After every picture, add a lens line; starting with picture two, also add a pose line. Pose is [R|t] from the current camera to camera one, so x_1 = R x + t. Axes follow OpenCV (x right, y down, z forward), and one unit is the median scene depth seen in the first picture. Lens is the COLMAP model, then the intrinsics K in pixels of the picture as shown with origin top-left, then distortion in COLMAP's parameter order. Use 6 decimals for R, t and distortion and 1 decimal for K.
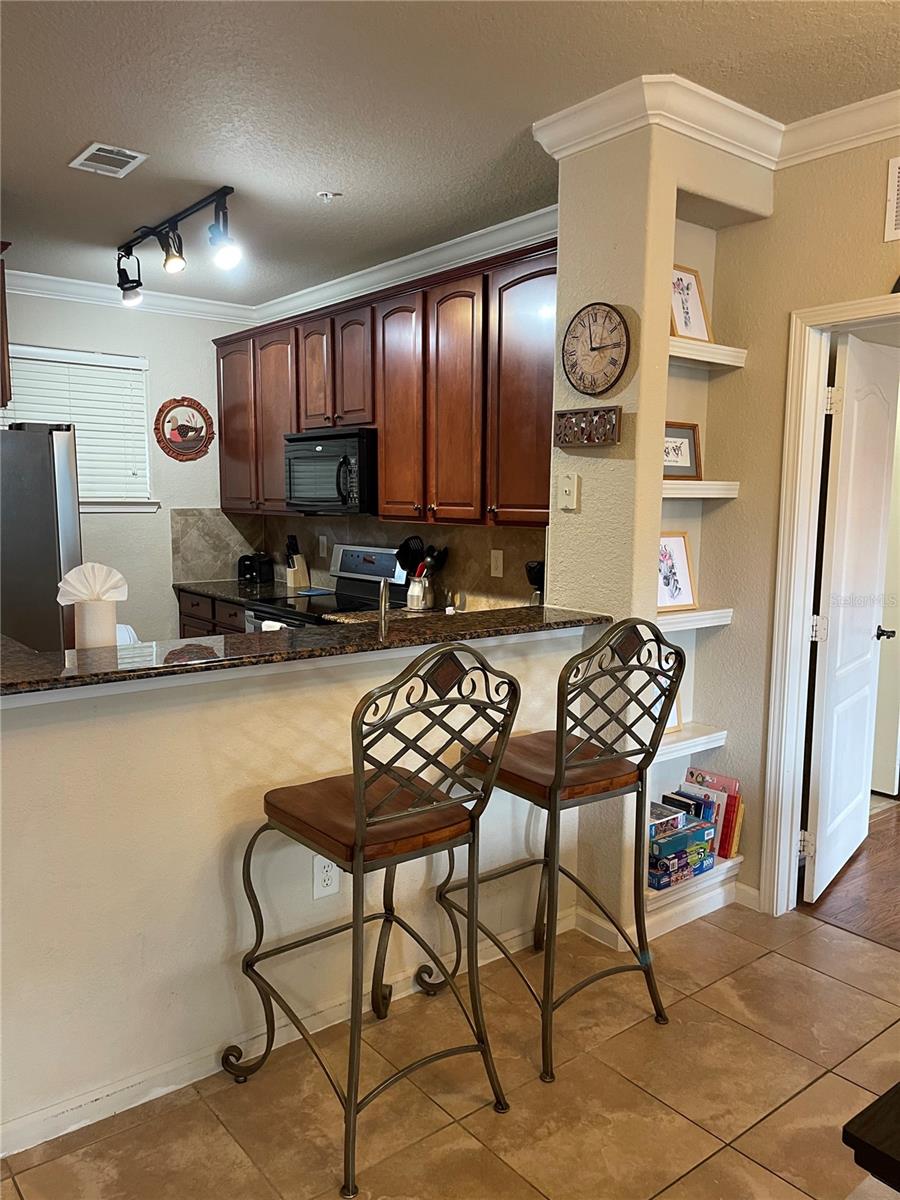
lens RADIAL K [[913.1, 0, 447.9], [0, 913.1, 605.3], [0, 0, 1]] dist [-0.001807, -0.002239]
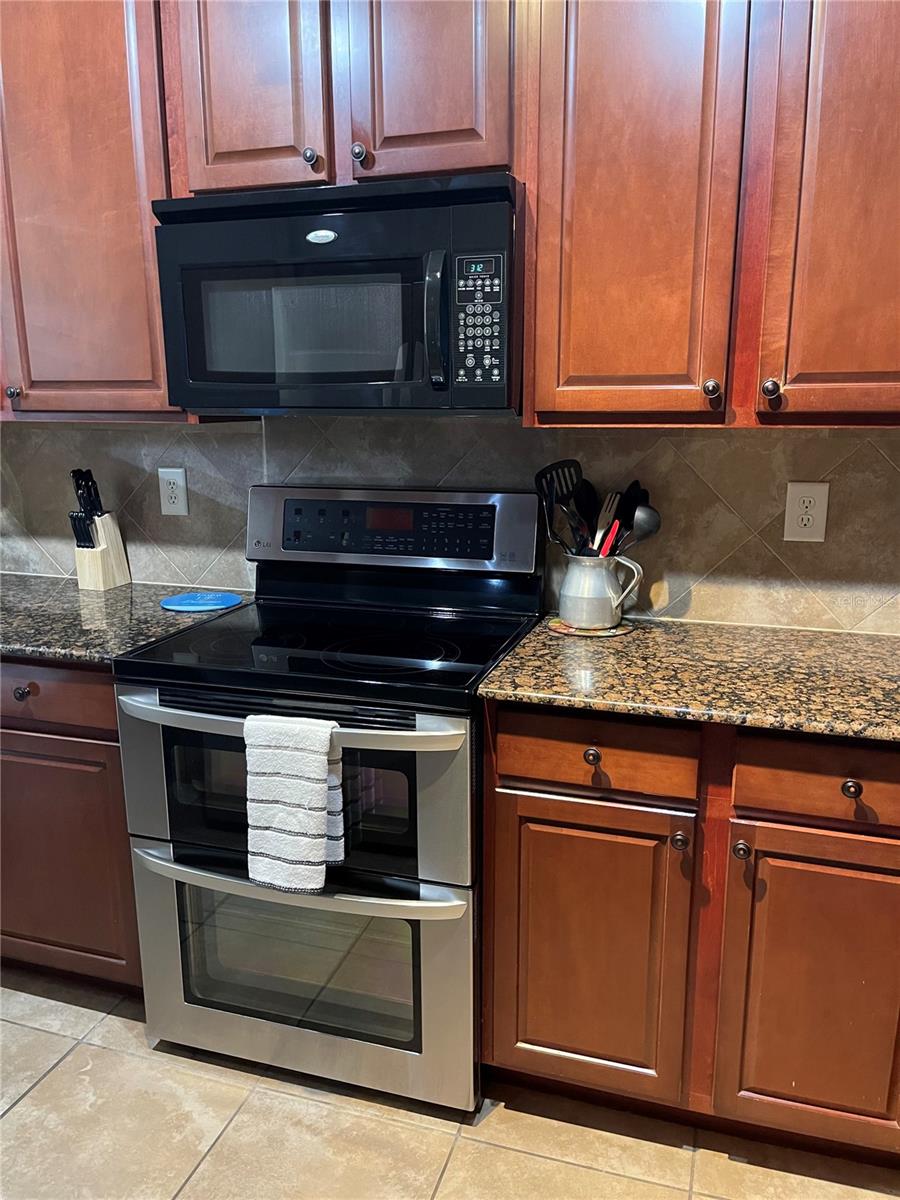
lens RADIAL K [[913.1, 0, 447.9], [0, 913.1, 605.3], [0, 0, 1]] dist [-0.001807, -0.002239]
pose [[0.836096, -0.133604, 0.532065, -0.332676], [0.077738, 0.988958, 0.126174, -0.068740], [-0.543047, -0.064132, 0.837249, 0.683806]]
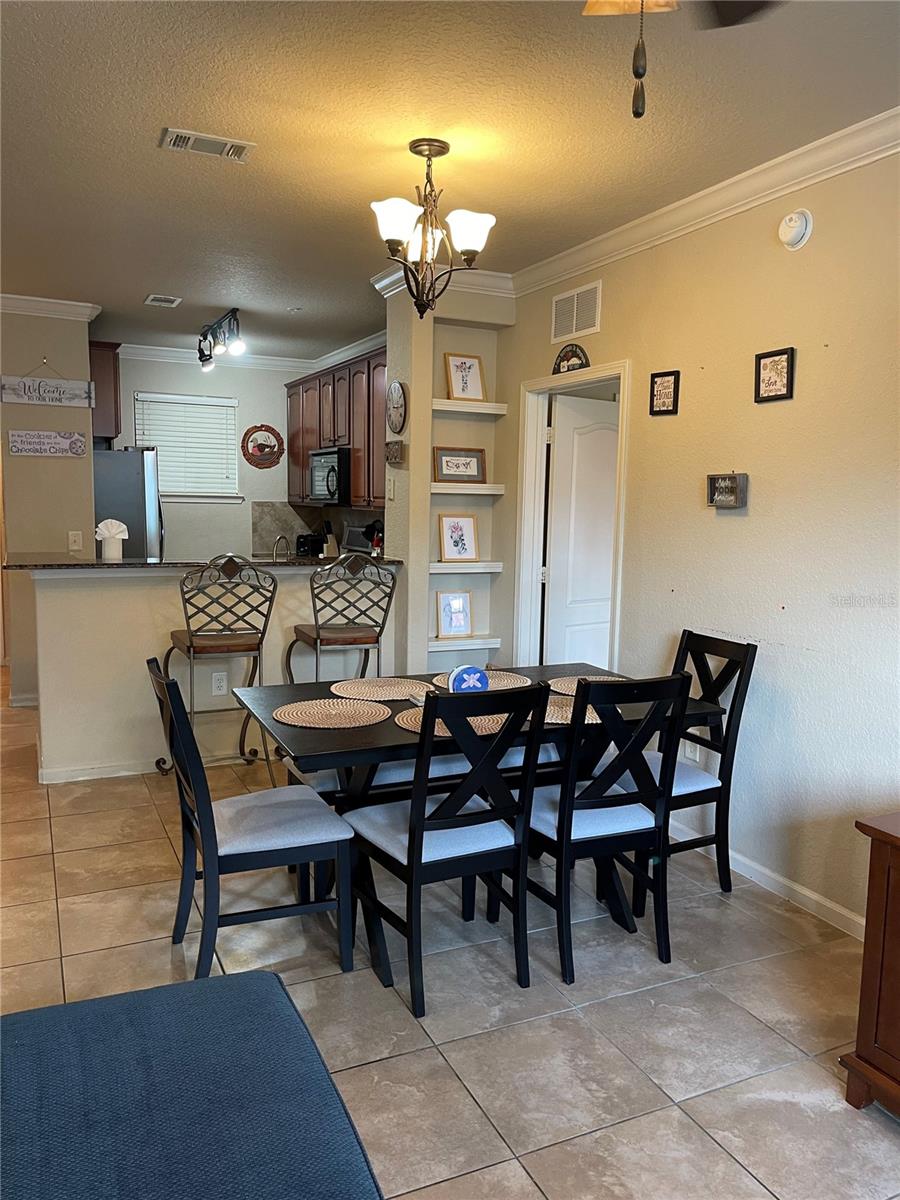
lens RADIAL K [[894.2, 0, 450.0], [0, 894.2, 600.0], [0, 0, 1]] dist [0.009249, -0.074563]
pose [[0.975483, 0.037443, -0.216868, 0.434870], [-0.039438, 0.999210, -0.004874, 0.062284], [0.216514, 0.013307, 0.976189, -0.434652]]
